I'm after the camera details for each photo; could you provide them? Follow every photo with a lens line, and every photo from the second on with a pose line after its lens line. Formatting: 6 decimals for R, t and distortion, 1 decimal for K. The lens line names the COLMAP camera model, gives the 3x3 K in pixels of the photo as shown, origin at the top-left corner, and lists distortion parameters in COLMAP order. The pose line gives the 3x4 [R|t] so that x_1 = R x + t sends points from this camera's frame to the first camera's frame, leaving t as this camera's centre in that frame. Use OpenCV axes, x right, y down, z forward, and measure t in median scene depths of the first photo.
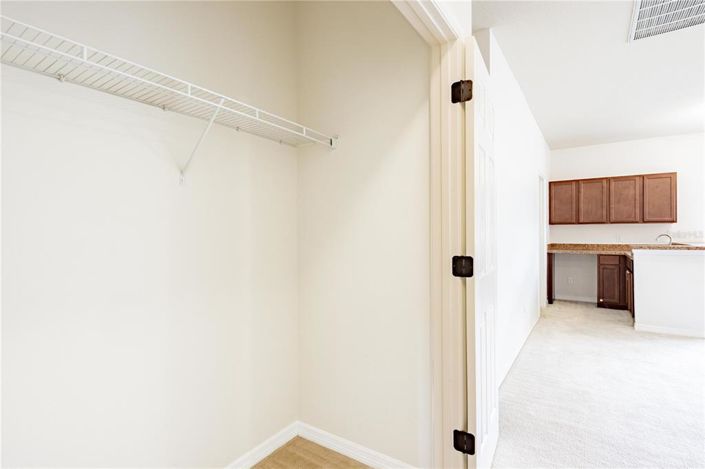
lens RADIAL K [[350.4, 0, 352.5], [0, 350.4, 234.5], [0, 0, 1]] dist [0.000356, -0.000112]
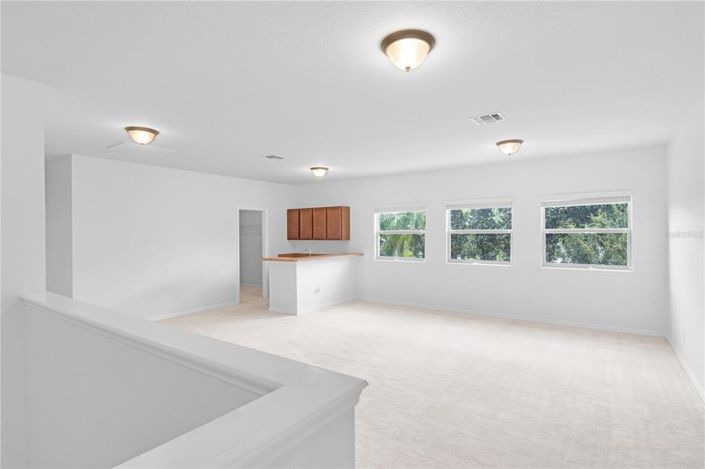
lens RADIAL K [[350.4, 0, 352.5], [0, 350.4, 234.5], [0, 0, 1]] dist [0.000356, -0.000112]
pose [[0.999287, 0.011101, -0.036089, 0.950793], [-0.011718, 0.999788, -0.016930, -0.032726], [0.035894, 0.017341, 0.999205, -0.421215]]
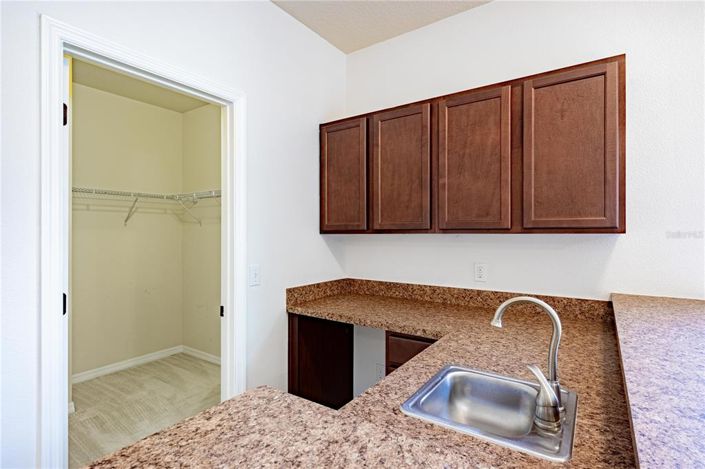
lens RADIAL K [[350.4, 0, 352.5], [0, 350.4, 234.5], [0, 0, 1]] dist [0.000356, -0.000112]
pose [[0.999594, 0.014234, -0.024671, 0.664347], [-0.014546, 0.999816, -0.012486, -0.024605], [0.024488, 0.012840, 0.999618, 0.663827]]
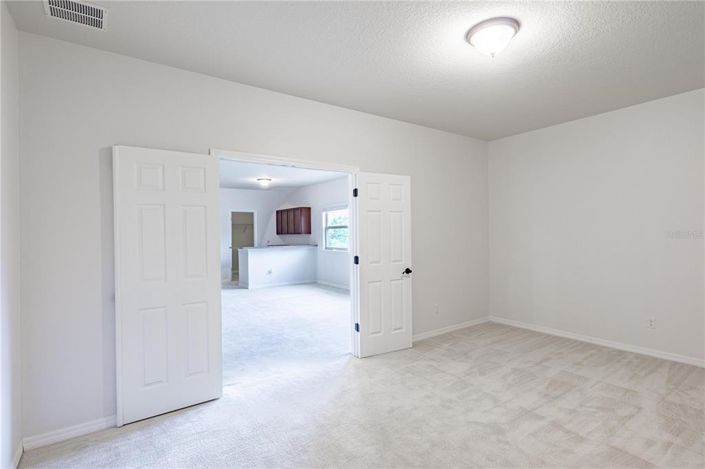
lens RADIAL K [[350.4, 0, 352.5], [0, 350.4, 234.5], [0, 0, 1]] dist [0.000356, -0.000112]
pose [[0.932874, 0.005250, -0.360165, 1.702774], [-0.009079, 0.999919, -0.008939, -0.018837], [0.360089, 0.011609, 0.932846, -0.563622]]
